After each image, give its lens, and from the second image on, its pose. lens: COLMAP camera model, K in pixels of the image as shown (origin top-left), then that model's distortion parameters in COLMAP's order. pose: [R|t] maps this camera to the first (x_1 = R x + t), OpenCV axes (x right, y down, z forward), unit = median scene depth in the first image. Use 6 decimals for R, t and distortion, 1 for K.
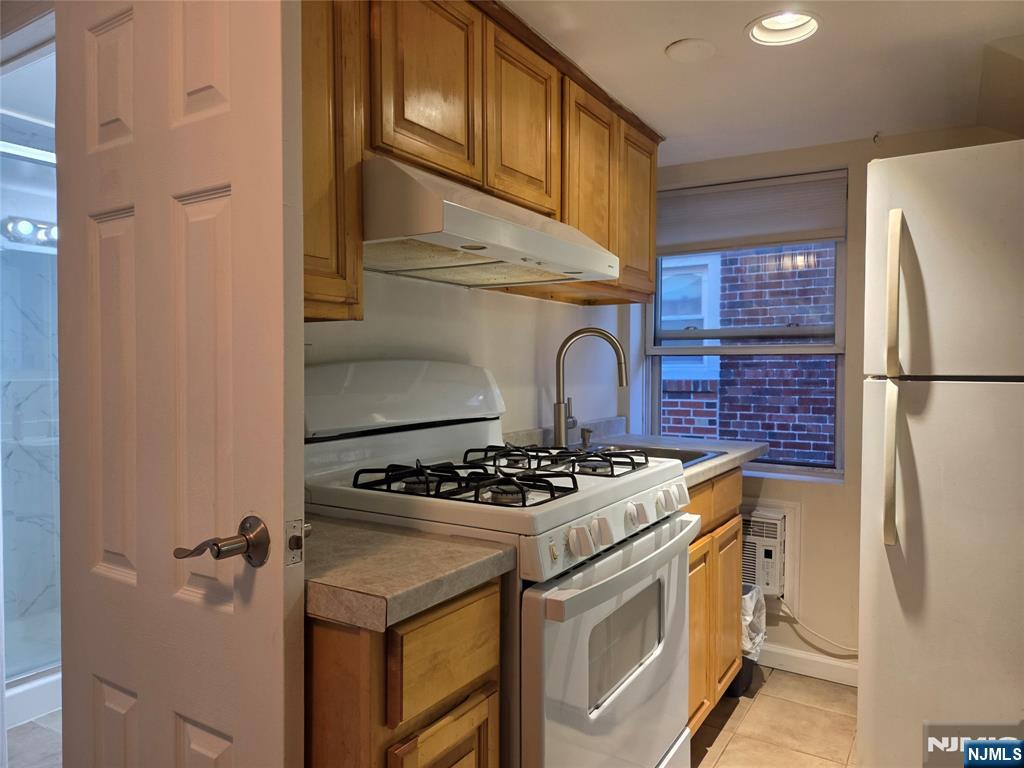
lens RADIAL K [[685.9, 0, 512.0], [0, 685.9, 384.0], [0, 0, 1]] dist [0.028471, -0.001510]
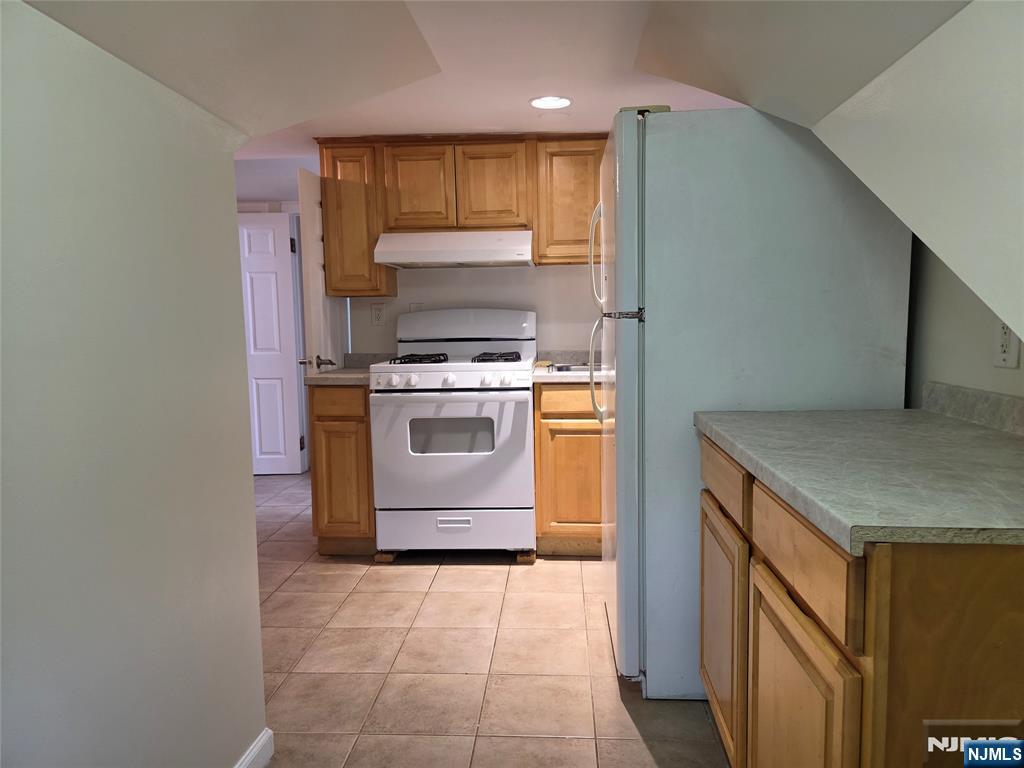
lens RADIAL K [[685.9, 0, 512.0], [0, 685.9, 384.0], [0, 0, 1]] dist [0.028471, -0.001510]
pose [[0.467951, 0.072455, -0.880779, 1.910900], [-0.008366, 0.996952, 0.077566, 0.032988], [0.883715, -0.028928, 0.467131, 0.136538]]
